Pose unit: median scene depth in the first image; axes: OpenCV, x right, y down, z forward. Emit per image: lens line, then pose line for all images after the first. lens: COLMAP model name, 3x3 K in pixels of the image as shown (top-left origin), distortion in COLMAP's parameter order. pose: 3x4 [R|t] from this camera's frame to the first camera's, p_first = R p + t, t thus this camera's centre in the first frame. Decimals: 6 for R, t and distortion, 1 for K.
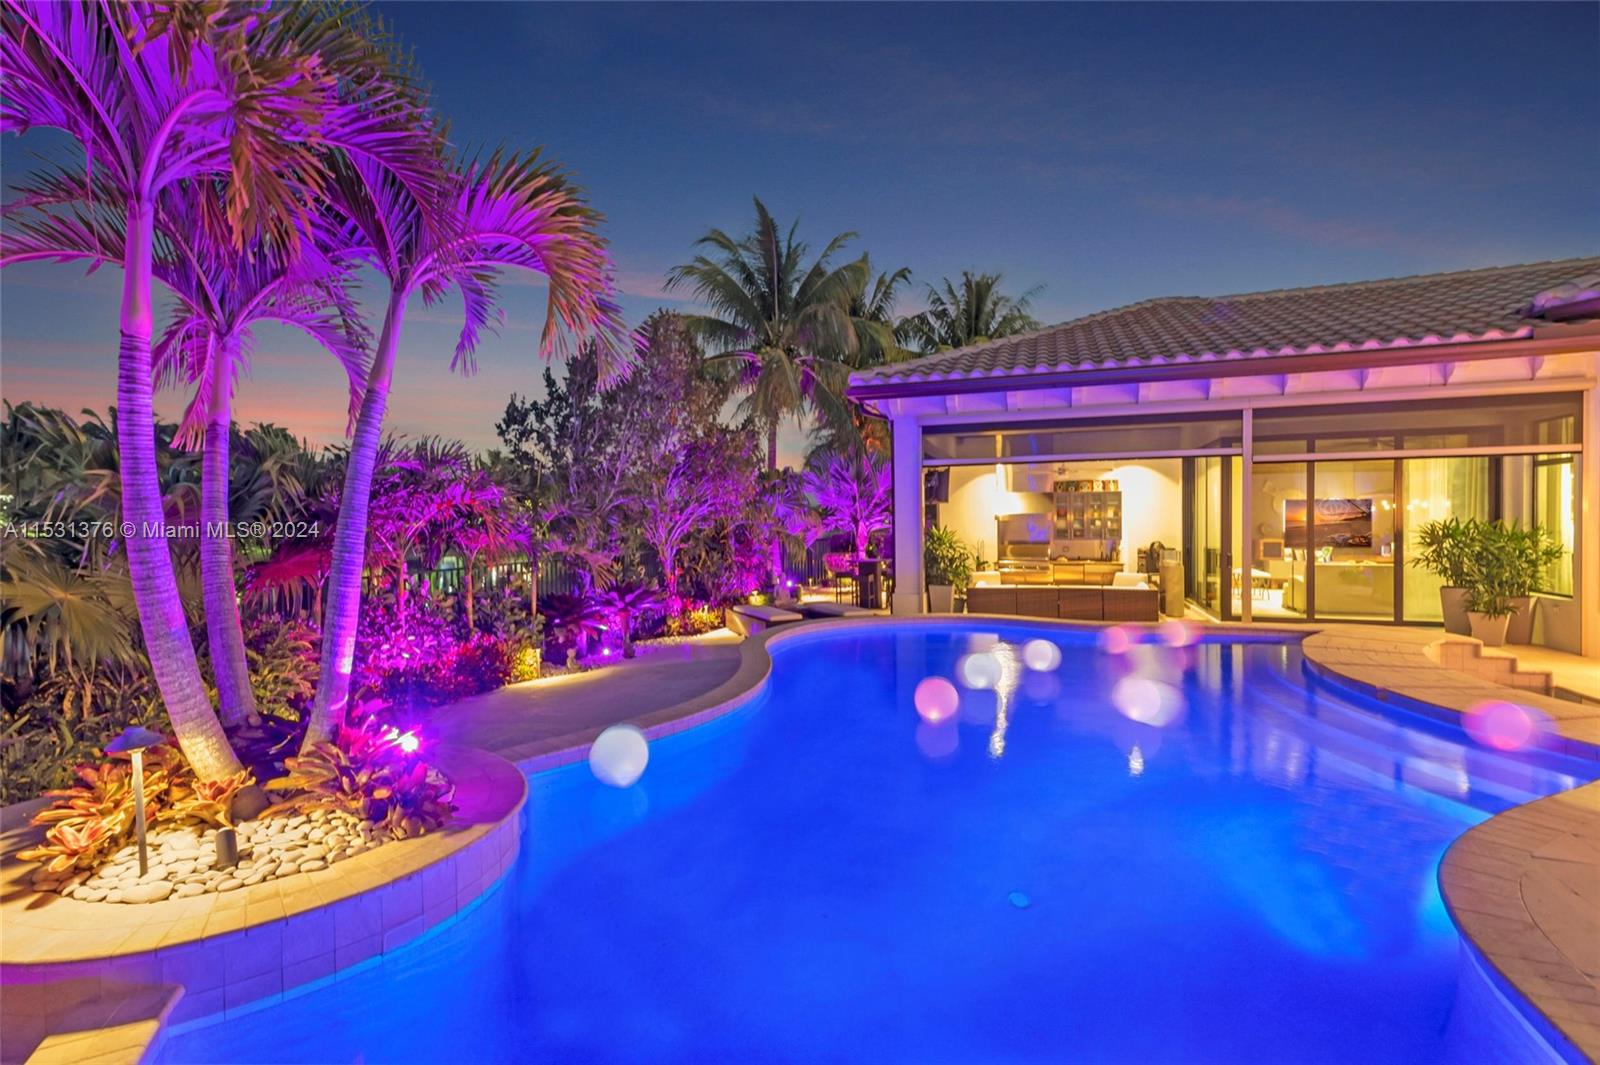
lens RADIAL K [[728.6, 0, 800.0], [0, 728.6, 532.5], [0, 0, 1]] dist [0.002234, 0.000549]
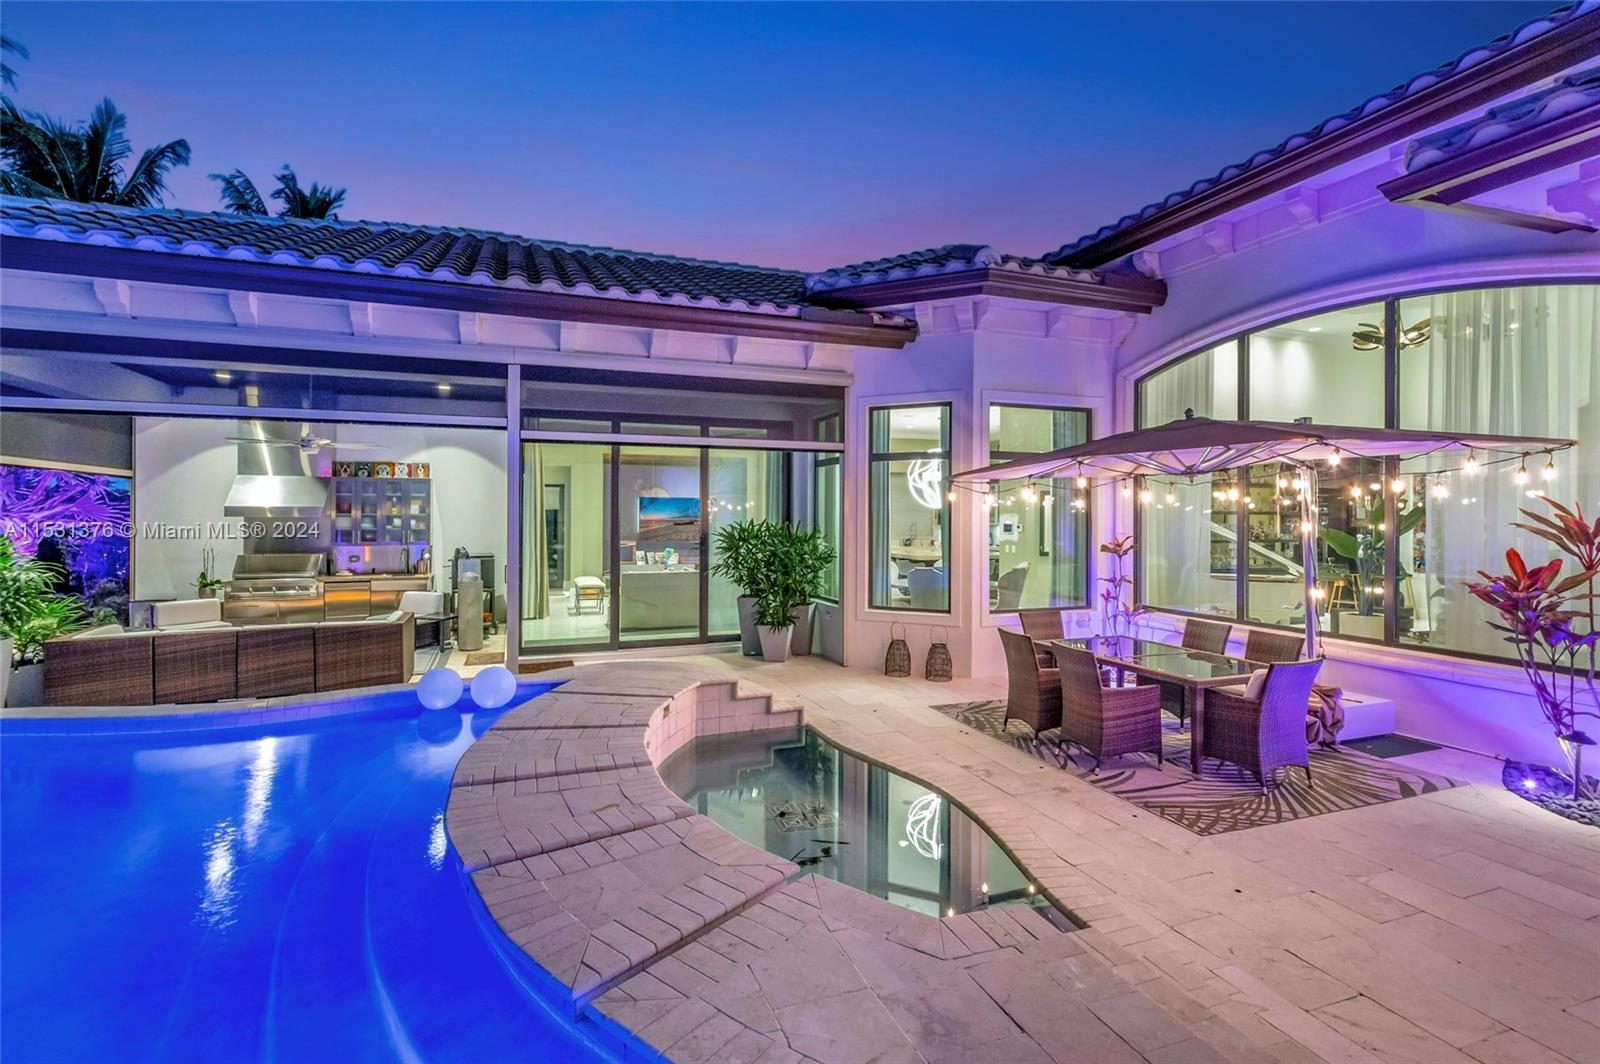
lens RADIAL K [[736.9, 0, 799.9], [0, 736.9, 513.1], [0, 0, 1]] dist [-0.001069, -0.000092]
pose [[0.766790, 0.013182, 0.641763, 0.353906], [0.000905, 0.999766, -0.021618, -0.007811], [-0.641898, 0.017157, 0.766598, 0.260764]]
